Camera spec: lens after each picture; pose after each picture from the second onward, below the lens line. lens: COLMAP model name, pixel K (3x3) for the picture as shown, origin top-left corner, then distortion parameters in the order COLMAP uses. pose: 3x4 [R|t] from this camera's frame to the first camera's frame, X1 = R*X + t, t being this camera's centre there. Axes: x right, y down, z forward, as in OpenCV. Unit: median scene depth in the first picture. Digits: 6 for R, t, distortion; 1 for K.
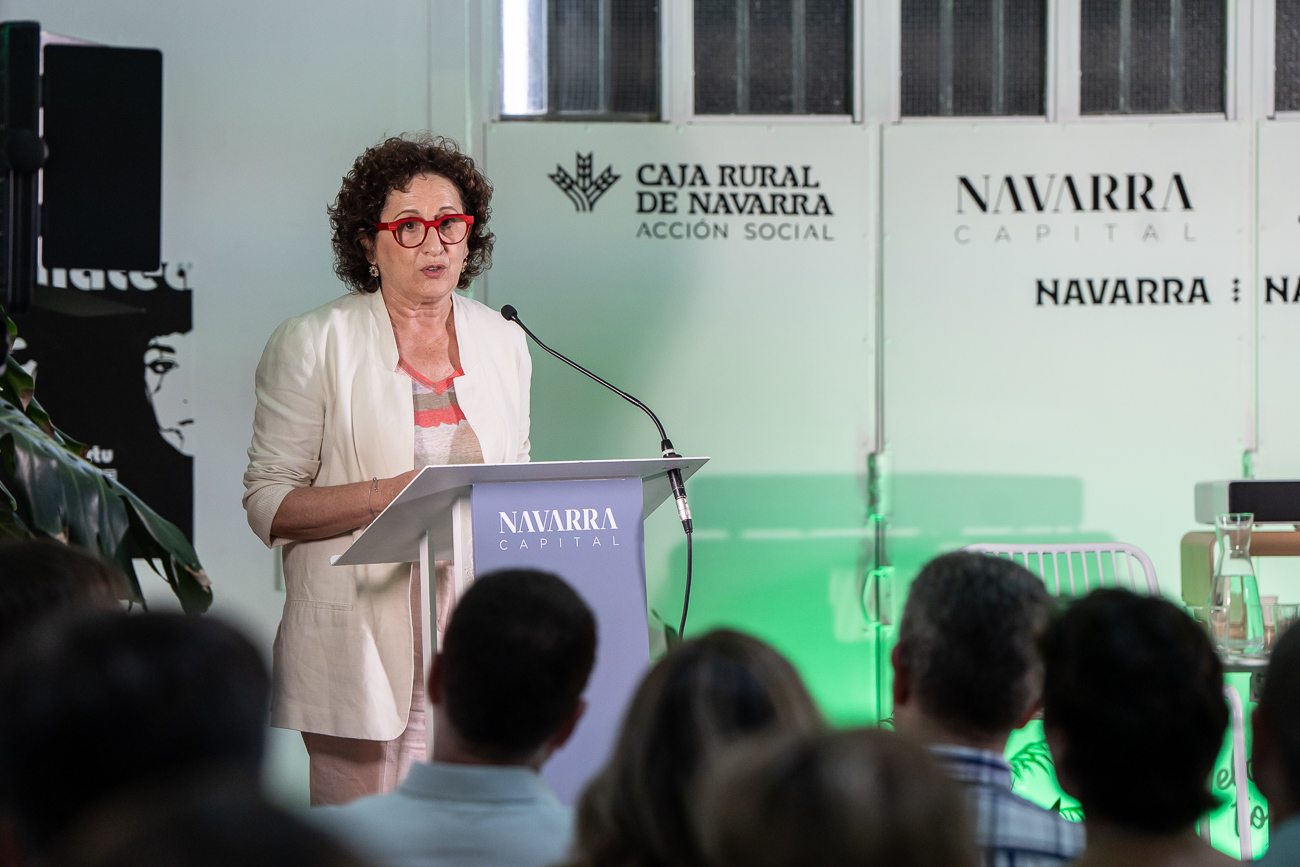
lens RADIAL K [[5030.9, 0, 614.1], [0, 5030.9, 443.9], [0, 0, 1]] dist [0.890774, 0.000000]
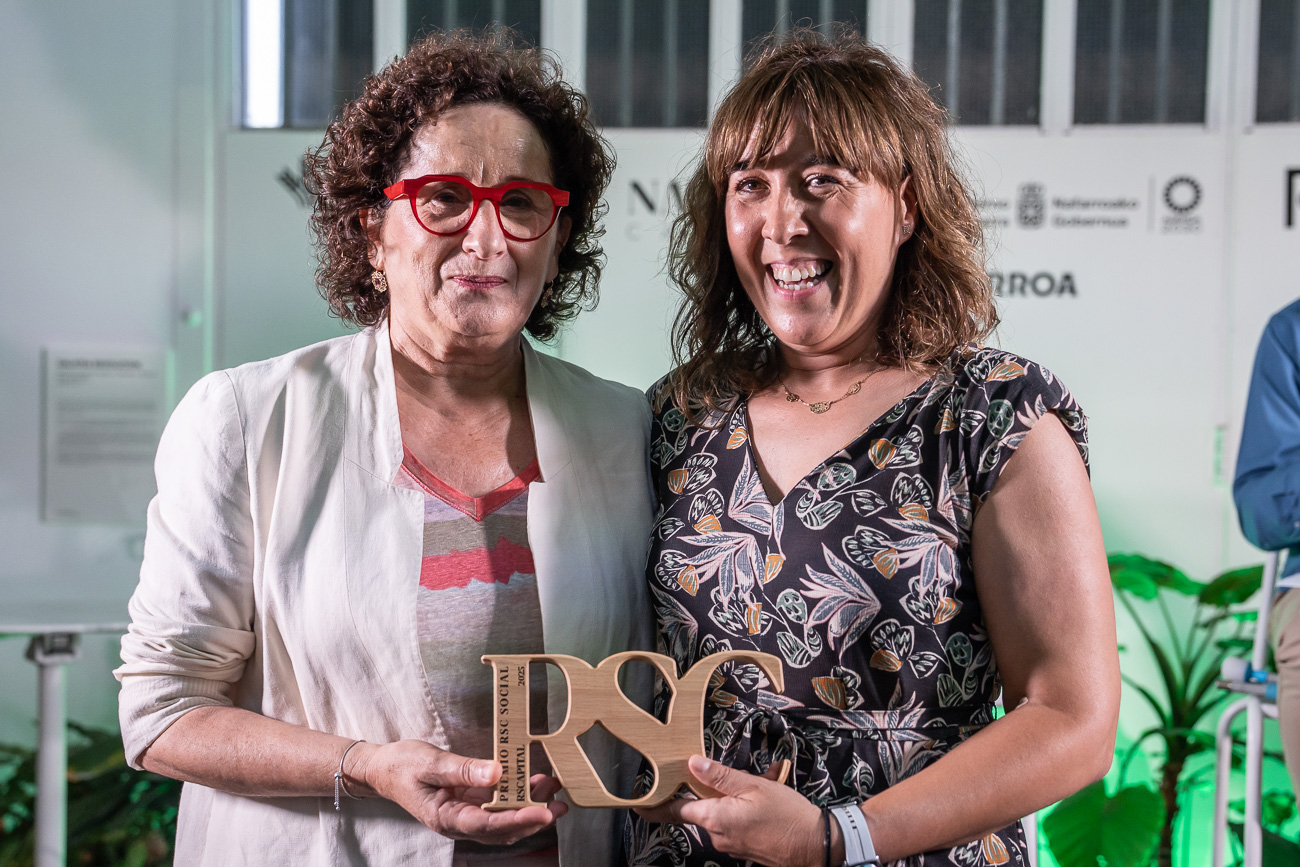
lens RADIAL K [[1501.9, 0, 722.0], [0, 1501.9, 447.1], [0, 0, 1]] dist [0.076083, 0.000000]
pose [[0.977953, 0.029008, -0.206802, 0.162597], [-0.019323, 0.998627, 0.048698, -0.009437], [0.207931, -0.043628, 0.977170, 0.671303]]
